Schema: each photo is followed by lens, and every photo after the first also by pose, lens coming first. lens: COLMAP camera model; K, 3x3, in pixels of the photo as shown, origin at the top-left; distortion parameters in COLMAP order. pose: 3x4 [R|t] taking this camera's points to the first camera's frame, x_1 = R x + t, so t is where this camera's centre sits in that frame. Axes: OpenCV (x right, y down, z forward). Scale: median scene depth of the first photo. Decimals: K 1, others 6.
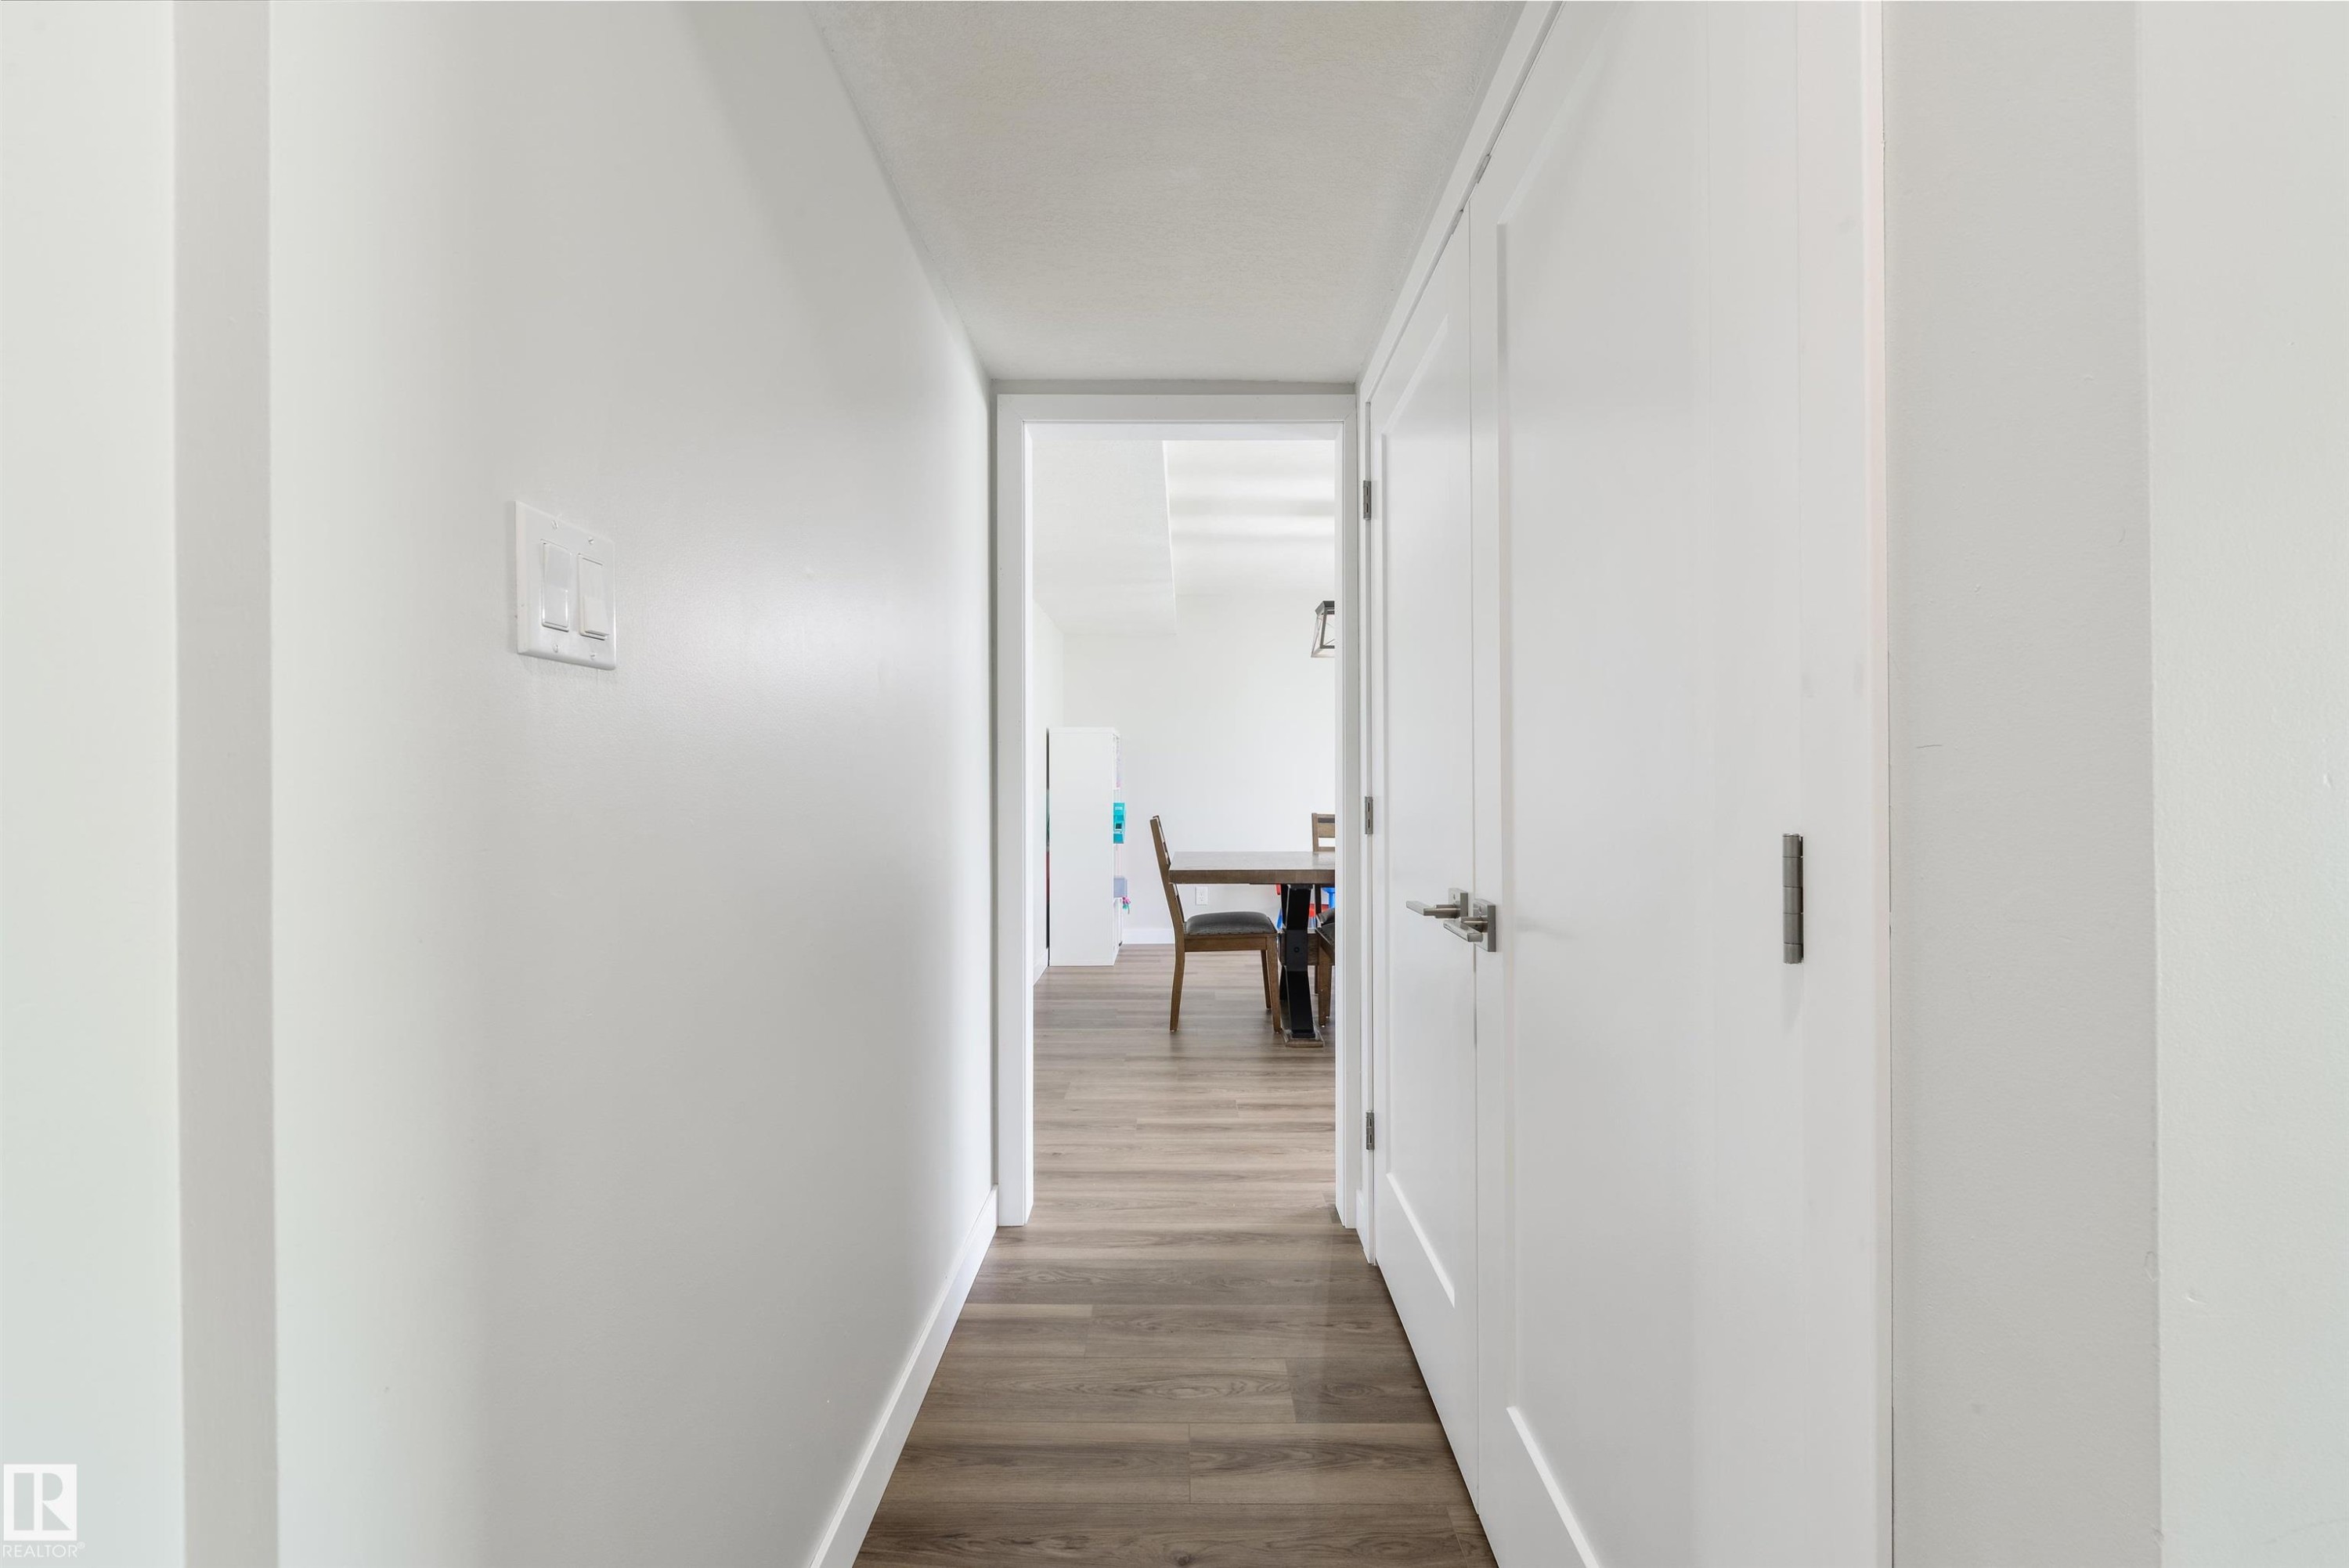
lens RADIAL K [[917.5, 0, 1194.6], [0, 917.5, 779.9], [0, 0, 1]] dist [0.002665, -0.000030]
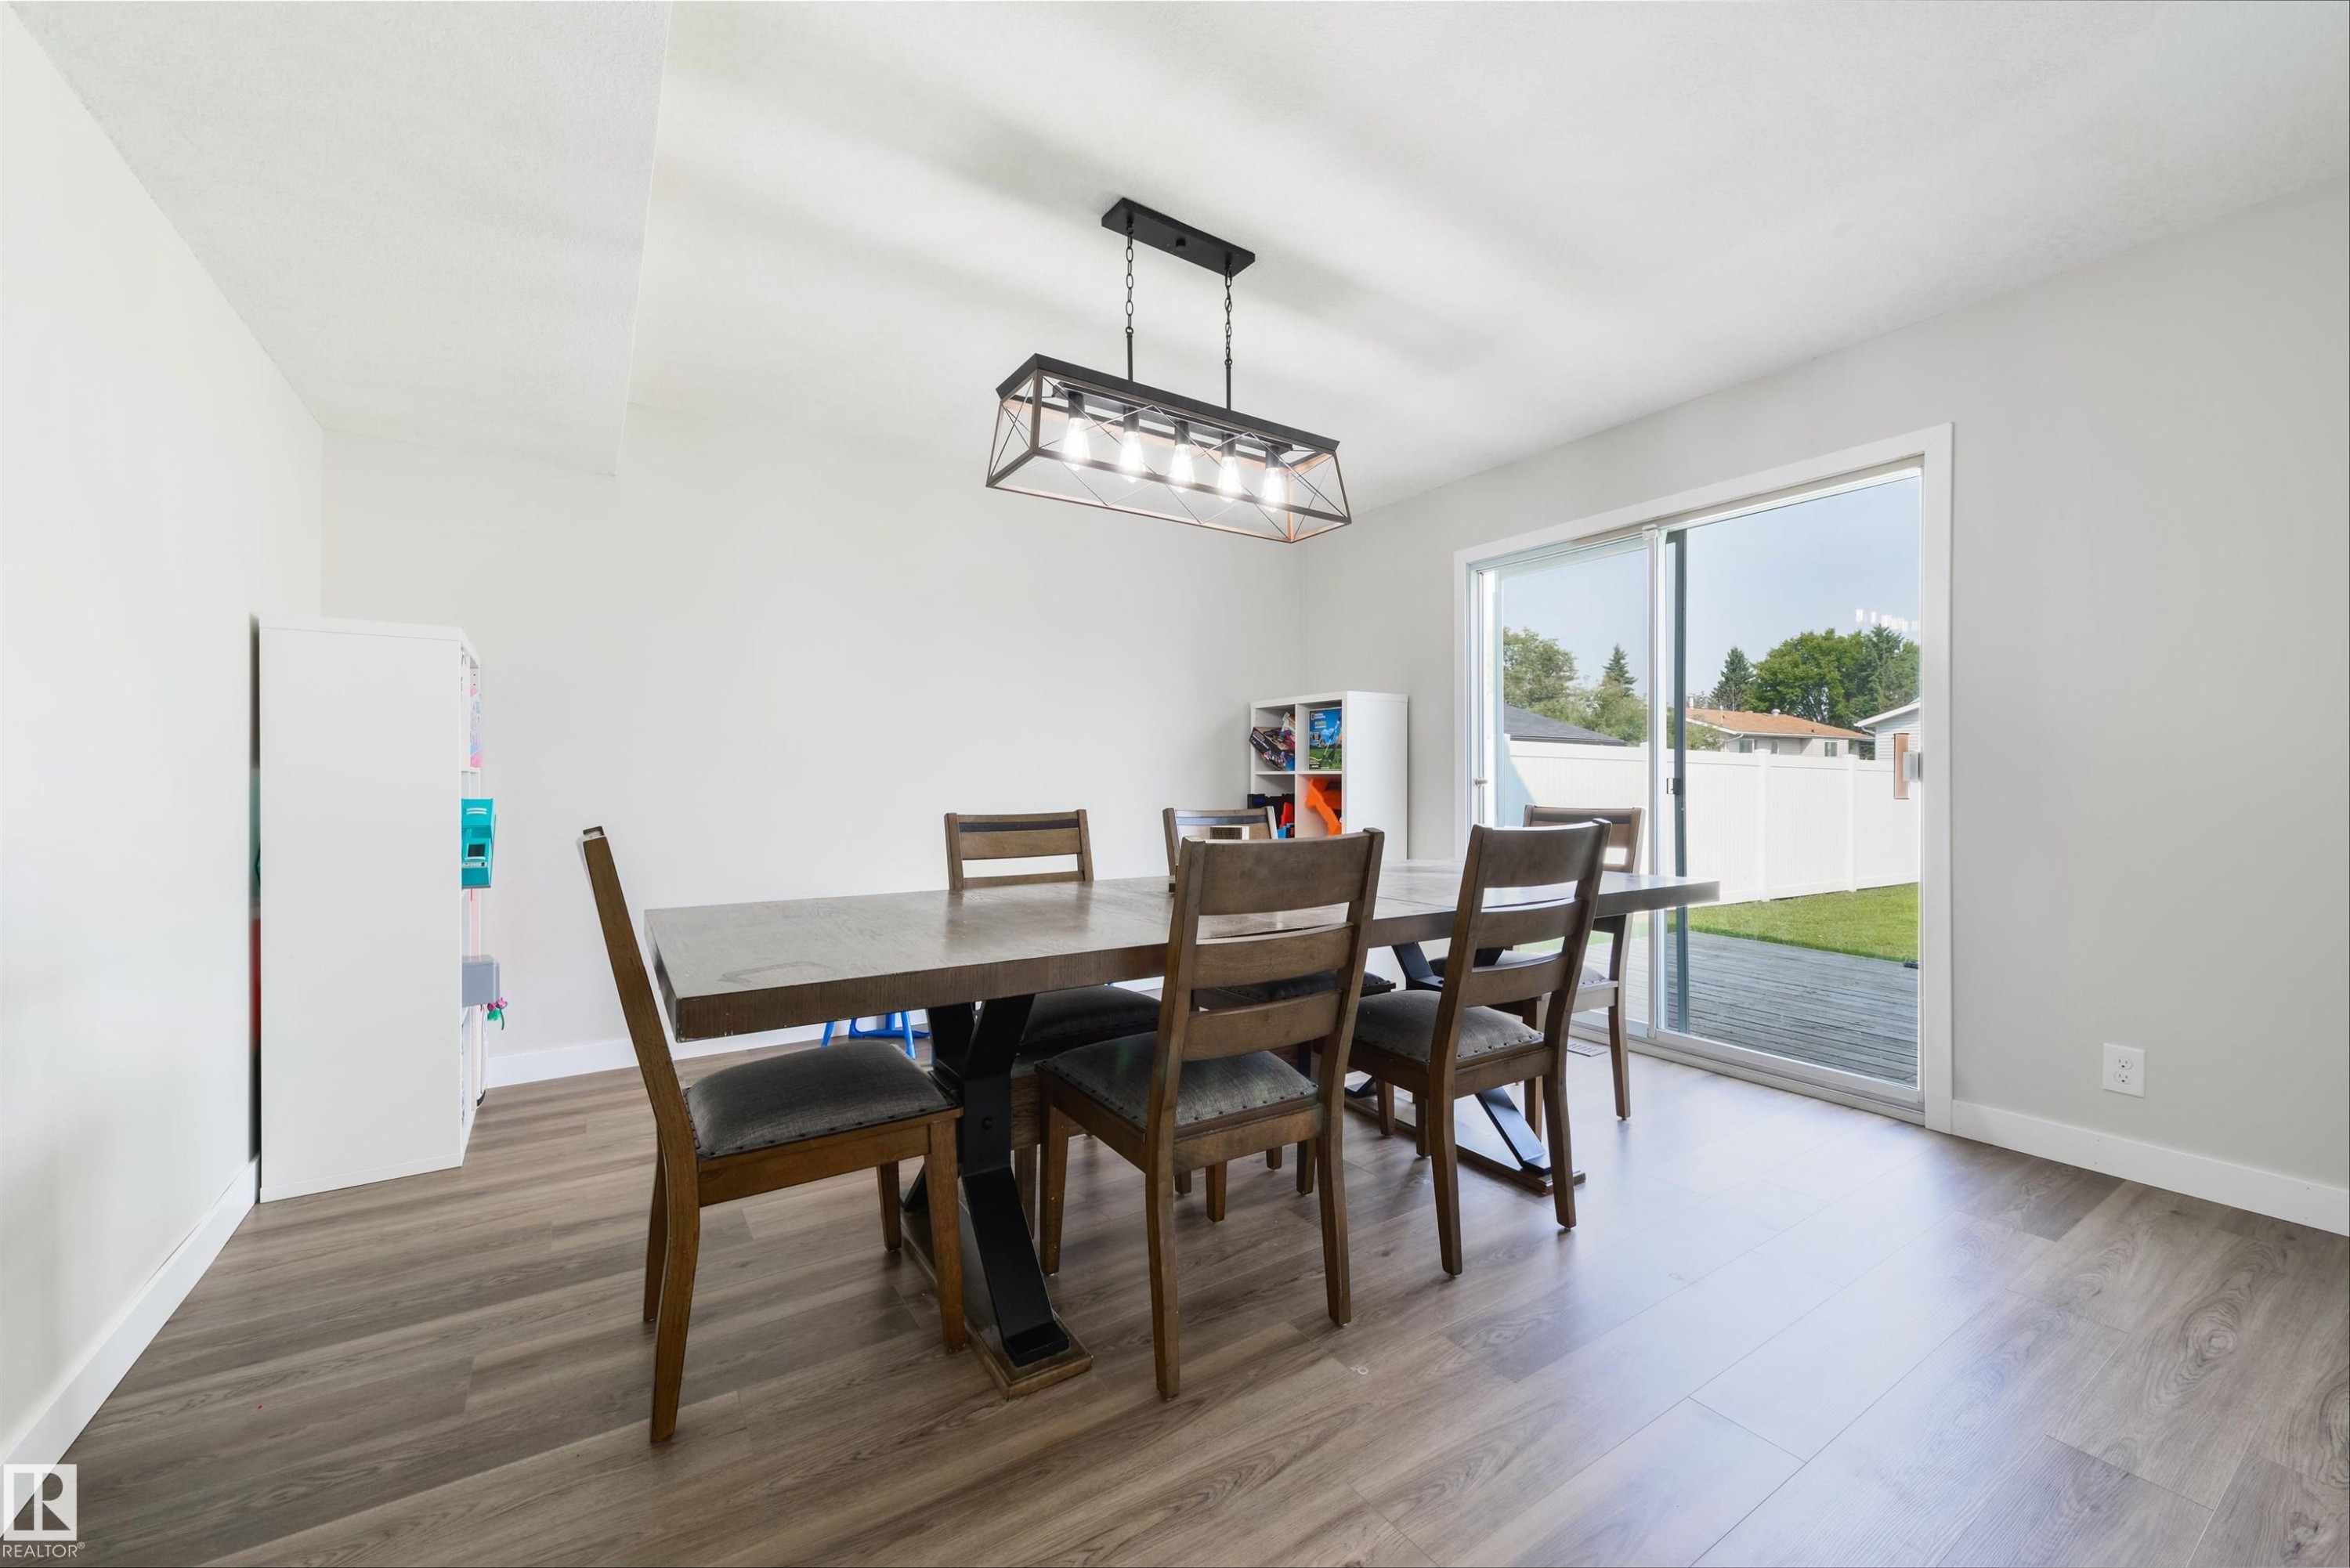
lens RADIAL K [[917.9, 0, 1195.2], [0, 917.9, 779.9], [0, 0, 1]] dist [0.002665, -0.000030]
pose [[0.838220, 0.001181, 0.545331, -0.040638], [-0.001389, 0.999999, -0.000030, 0.018342], [-0.545331, -0.000732, 0.838221, 0.526387]]
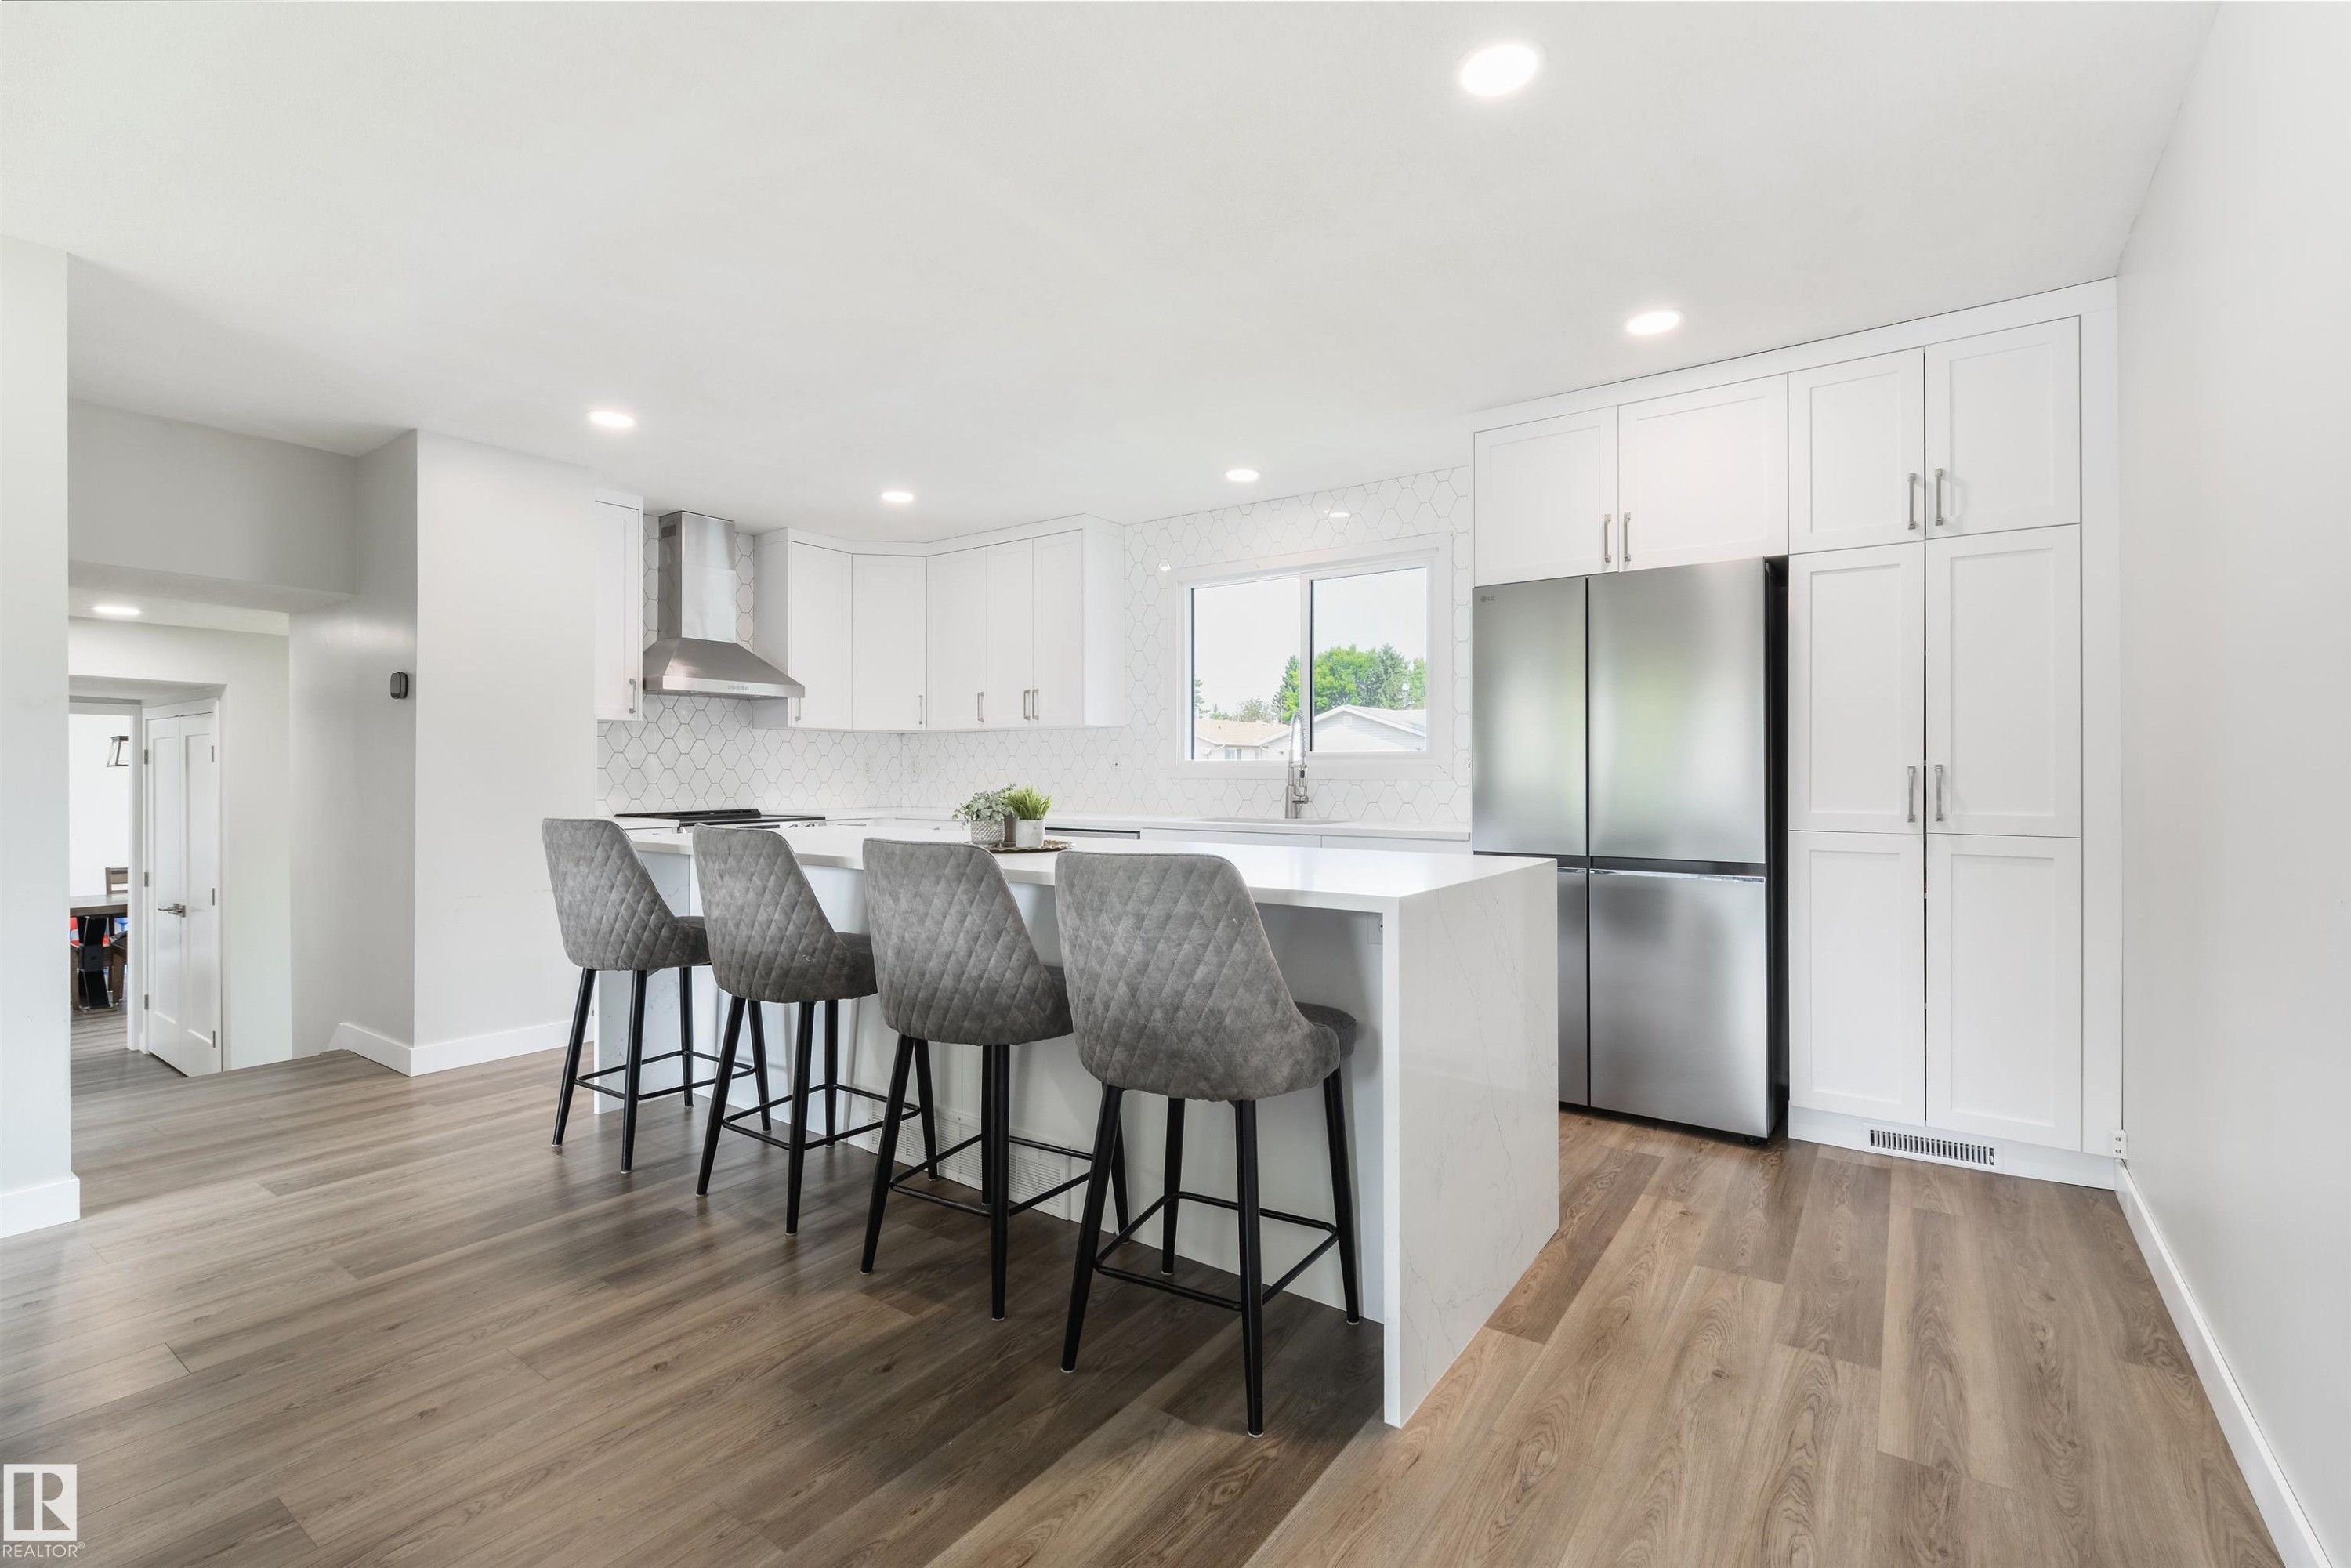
lens RADIAL K [[1038.7, 0, 1197.5], [0, 1038.7, 765.4], [0, 0, 1]] dist [0.002534, -0.008518]
pose [[0.576989, 0.008492, 0.816708, -0.218377], [-0.002138, 0.999958, -0.008887, -0.120526], [-0.816749, 0.003381, 0.576983, -1.418016]]
